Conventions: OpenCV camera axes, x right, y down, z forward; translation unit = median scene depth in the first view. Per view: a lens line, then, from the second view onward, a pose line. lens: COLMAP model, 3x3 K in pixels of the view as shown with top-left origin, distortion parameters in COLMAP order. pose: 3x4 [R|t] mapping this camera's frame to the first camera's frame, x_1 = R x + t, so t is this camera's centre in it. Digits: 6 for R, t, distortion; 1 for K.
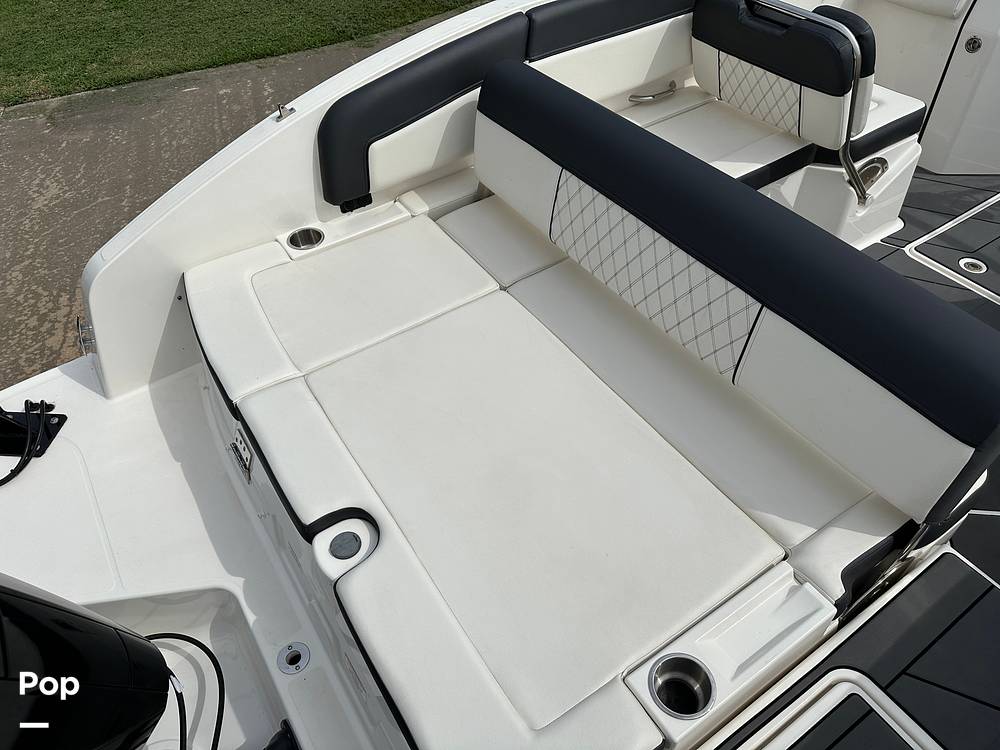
lens RADIAL K [[706.6, 0, 504.1], [0, 706.6, 375.9], [0, 0, 1]] dist [0.002241, -0.005235]
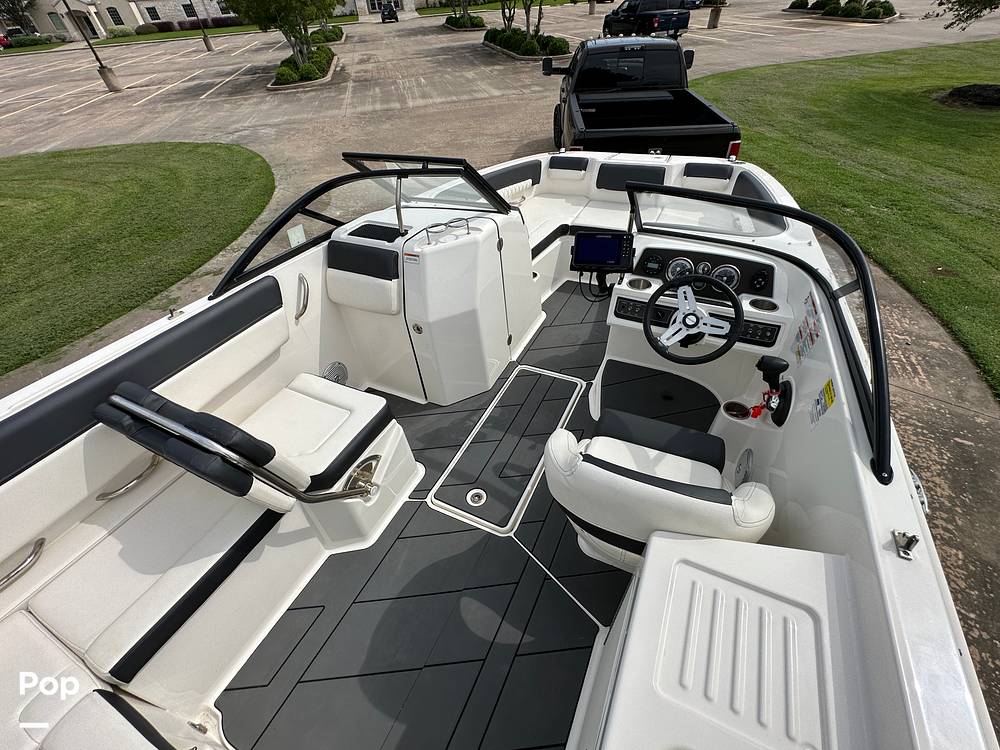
lens RADIAL K [[413.6, 0, 500.0], [0, 413.6, 375.0], [0, 0, 1]] dist [-0.005354, 0.000772]
pose [[0.861418, -0.343881, 0.373771, 0.499384], [0.386264, 0.921409, -0.042486, -0.310687], [-0.329786, 0.180972, 0.926547, 0.261358]]
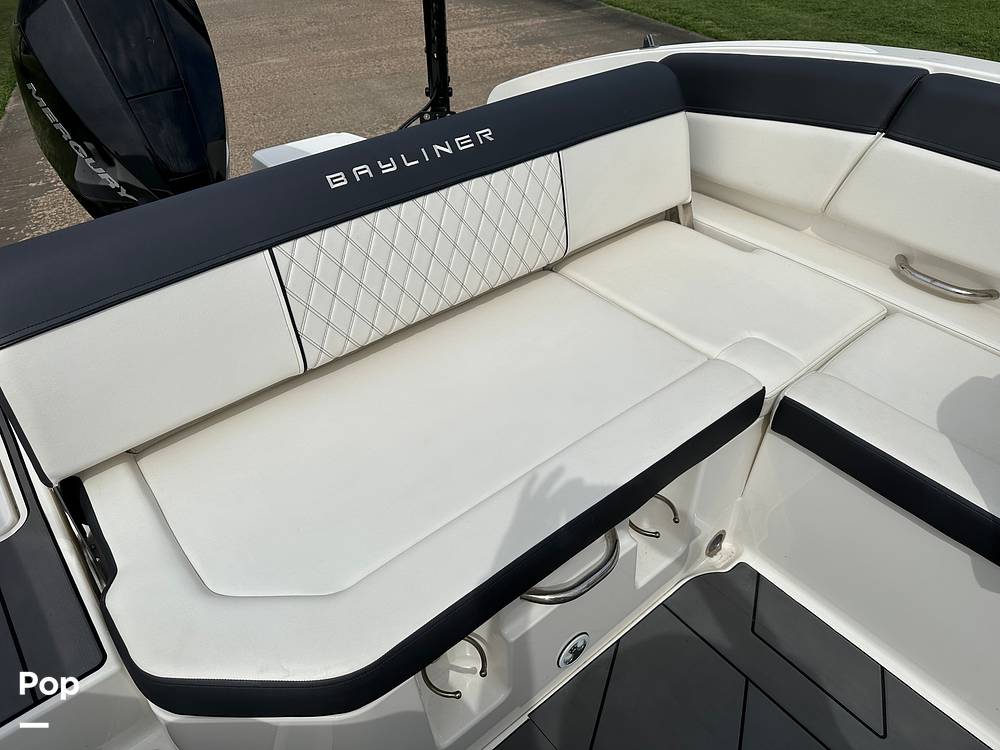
lens RADIAL K [[719.1, 0, 505.2], [0, 719.1, 373.3], [0, 0, 1]] dist [0.003458, -0.004694]
pose [[0.106687, 0.647754, -0.754343, 0.569367], [-0.714611, 0.577463, 0.394800, -0.272942], [0.691339, 0.496942, 0.524500, 0.413486]]
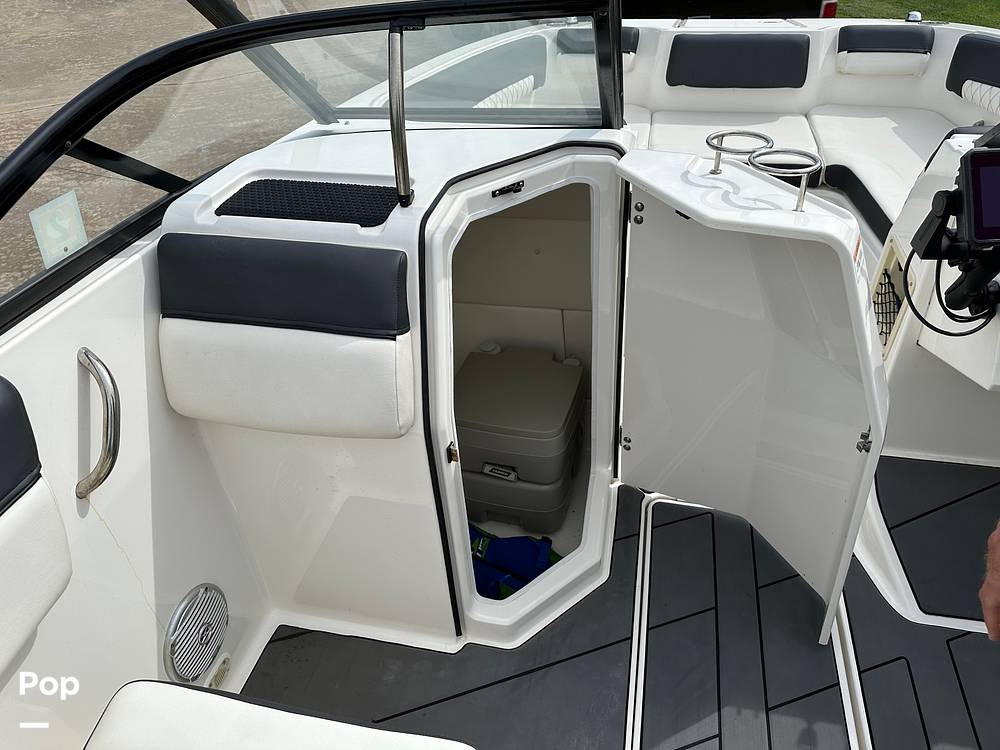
lens RADIAL K [[719.5, 0, 508.4], [0, 719.5, 371.7], [0, 0, 1]] dist [0.002946, -0.002617]
pose [[0.710365, -0.407082, 0.574165, 0.462828], [0.509434, 0.860269, -0.020349, -0.519670], [-0.485652, 0.306954, 0.818487, 0.618008]]
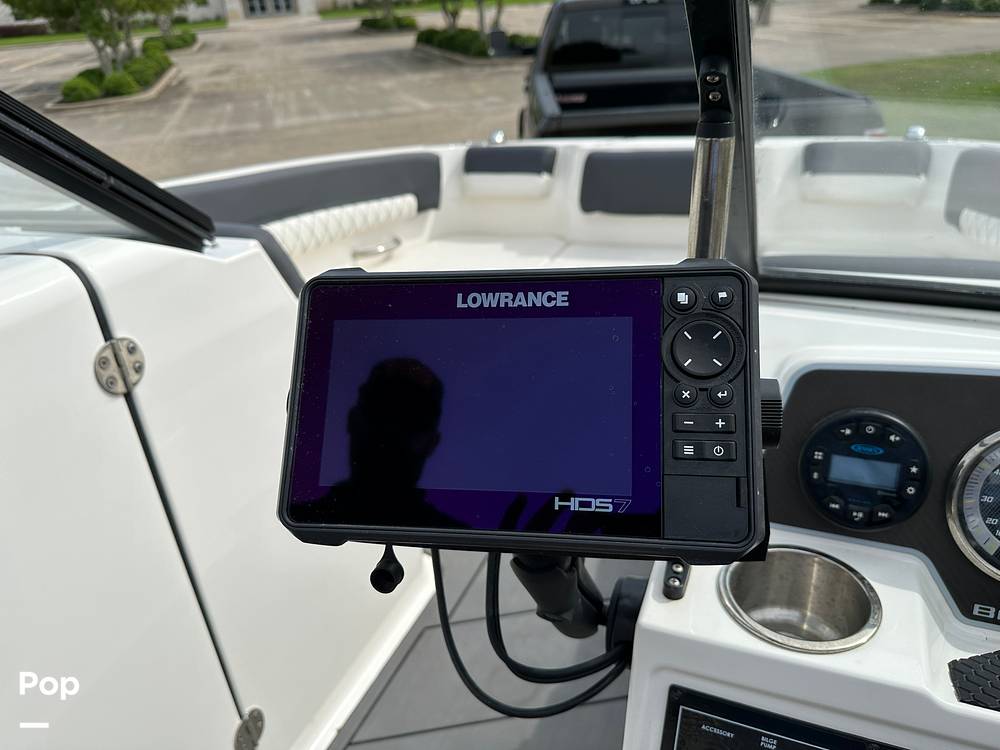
lens RADIAL K [[737.1, 0, 500.0], [0, 737.1, 375.0], [0, 0, 1]] dist [-0.047796, 0.005288]
pose [[0.827985, -0.254929, 0.499451, 0.876432], [0.425771, 0.865429, -0.264107, -0.427371], [-0.364911, 0.431329, 0.825103, 0.653494]]
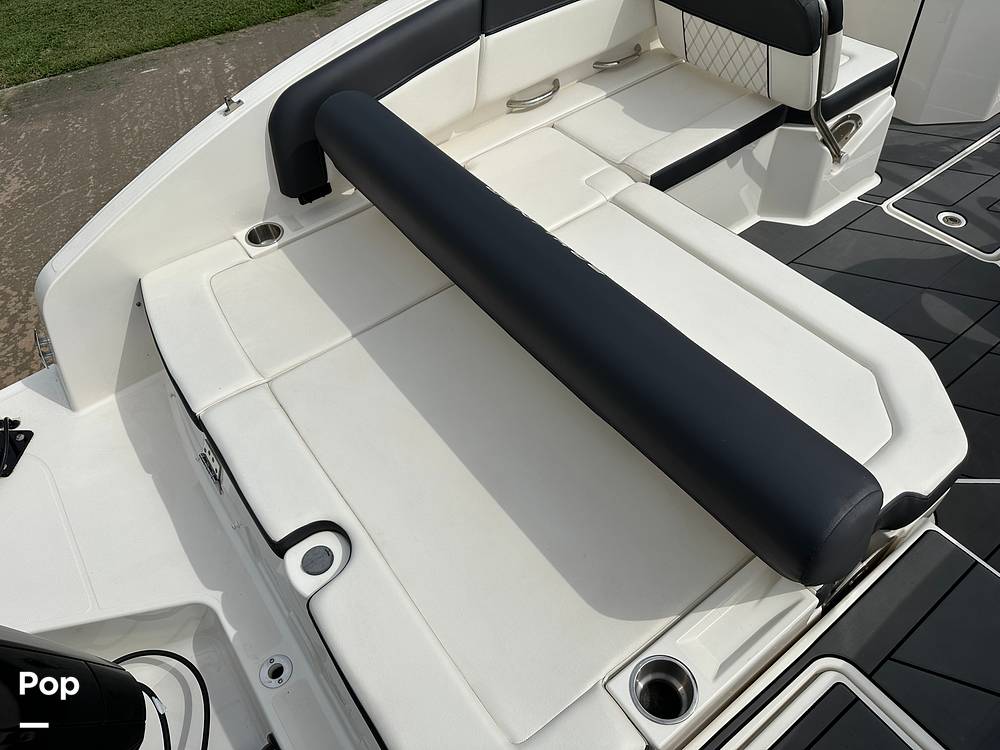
lens RADIAL K [[706.5, 0, 501.9], [0, 706.5, 369.8], [0, 0, 1]] dist [0.000842, -0.004572]
pose [[0.998281, -0.058065, 0.007972, 0.020419], [0.057649, 0.997319, 0.045069, -0.028376], [-0.010568, -0.044532, 0.998952, 0.018424]]
